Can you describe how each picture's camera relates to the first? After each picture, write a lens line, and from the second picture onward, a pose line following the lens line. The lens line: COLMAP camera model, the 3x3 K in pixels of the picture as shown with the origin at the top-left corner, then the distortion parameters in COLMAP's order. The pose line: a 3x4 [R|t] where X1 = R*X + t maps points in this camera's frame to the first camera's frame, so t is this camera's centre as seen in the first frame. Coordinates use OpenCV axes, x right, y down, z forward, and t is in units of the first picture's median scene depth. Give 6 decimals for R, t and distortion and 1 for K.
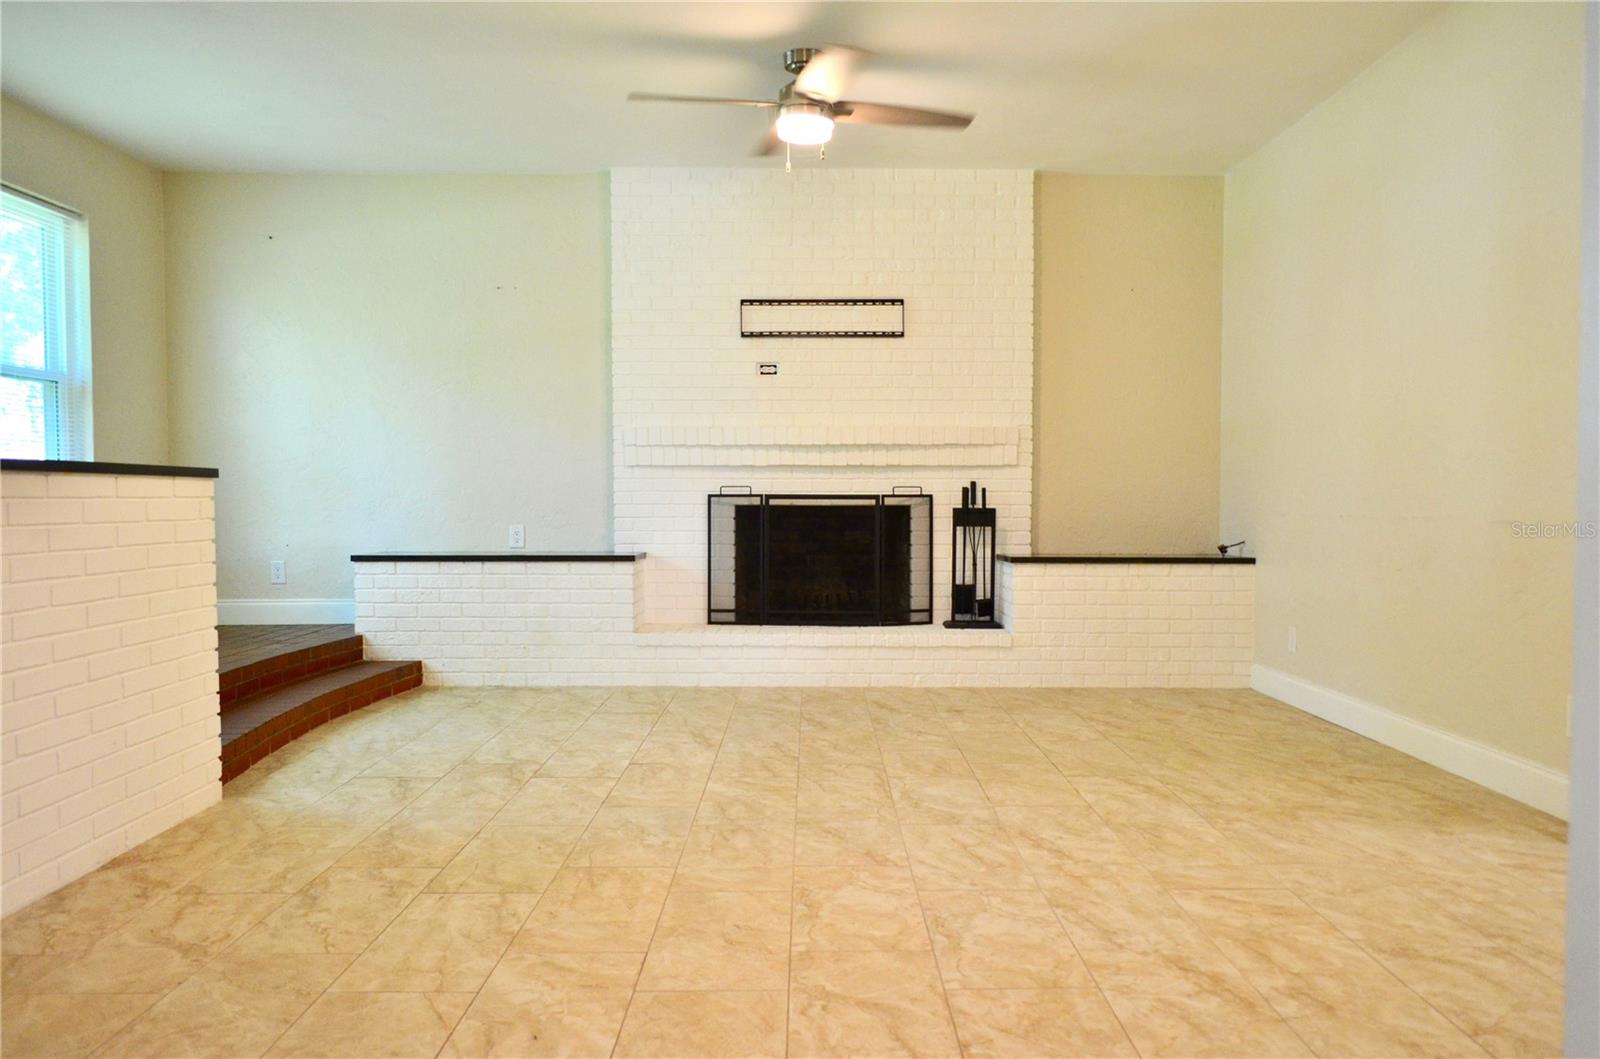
lens RADIAL K [[1183.9, 0, 807.9], [0, 1183.9, 532.5], [0, 0, 1]] dist [-0.004388, 0.005338]
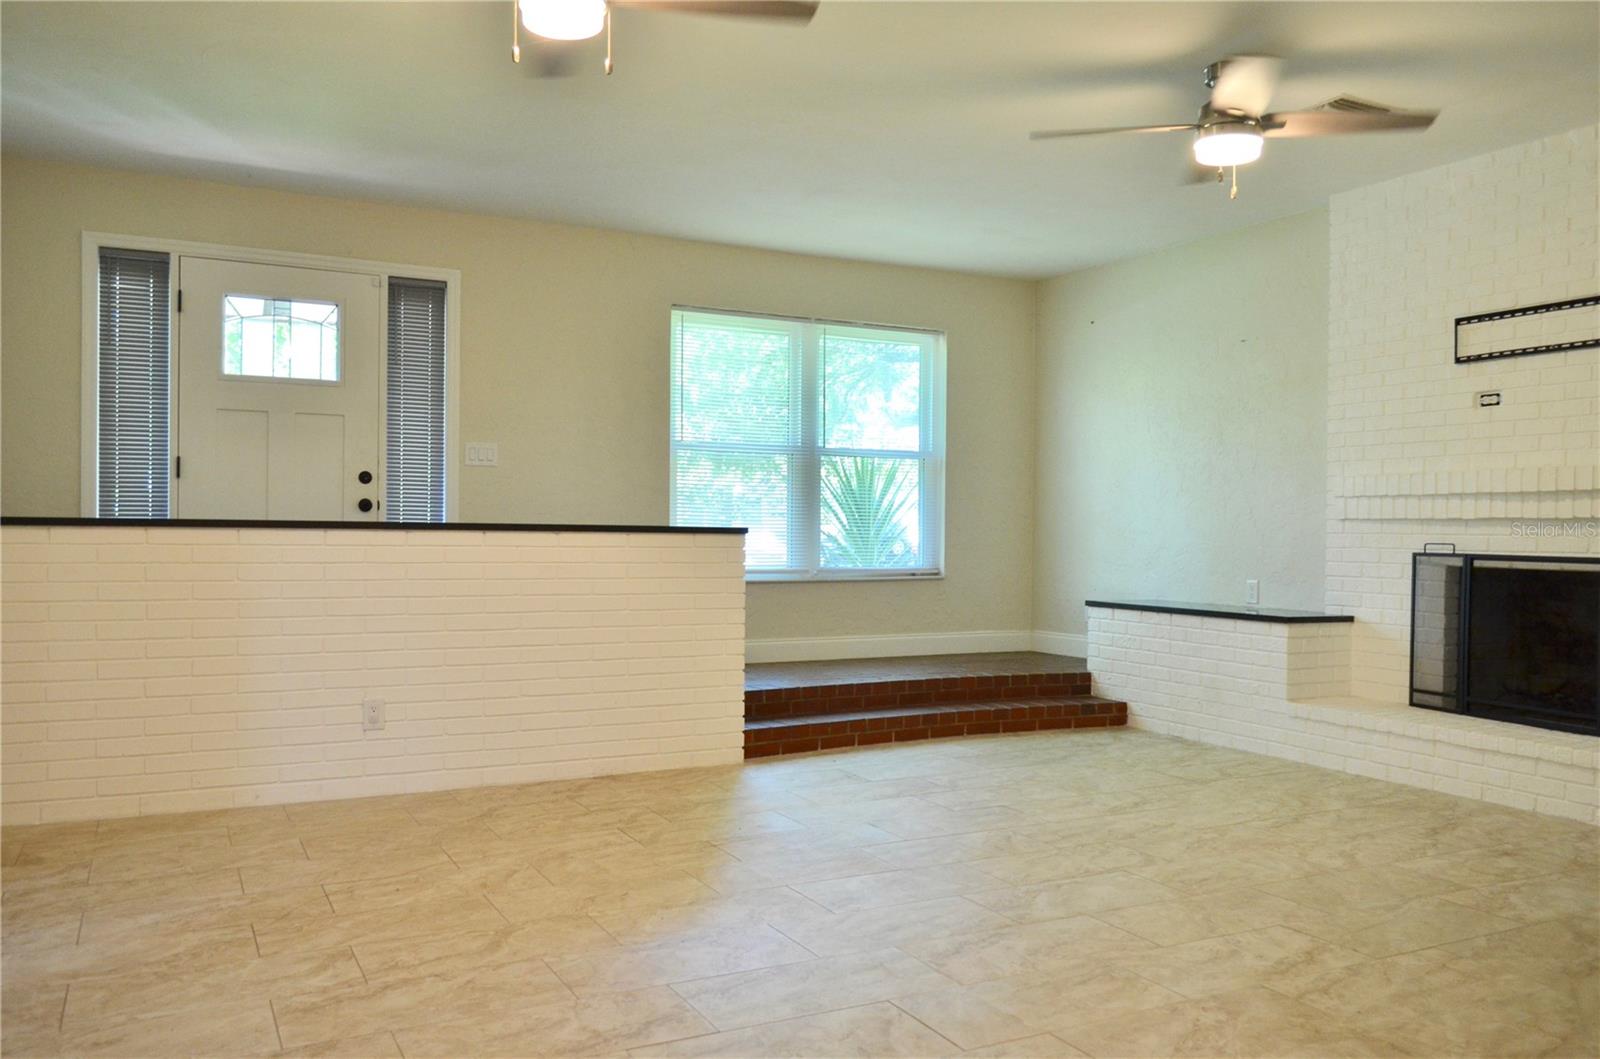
lens RADIAL K [[1183.9, 0, 807.9], [0, 1183.9, 532.5], [0, 0, 1]] dist [-0.004388, 0.005338]
pose [[0.506365, 0.006456, -0.862295, 0.452233], [-0.040083, 0.999067, -0.016058, -0.016408], [0.861387, 0.042695, 0.506151, 0.205659]]
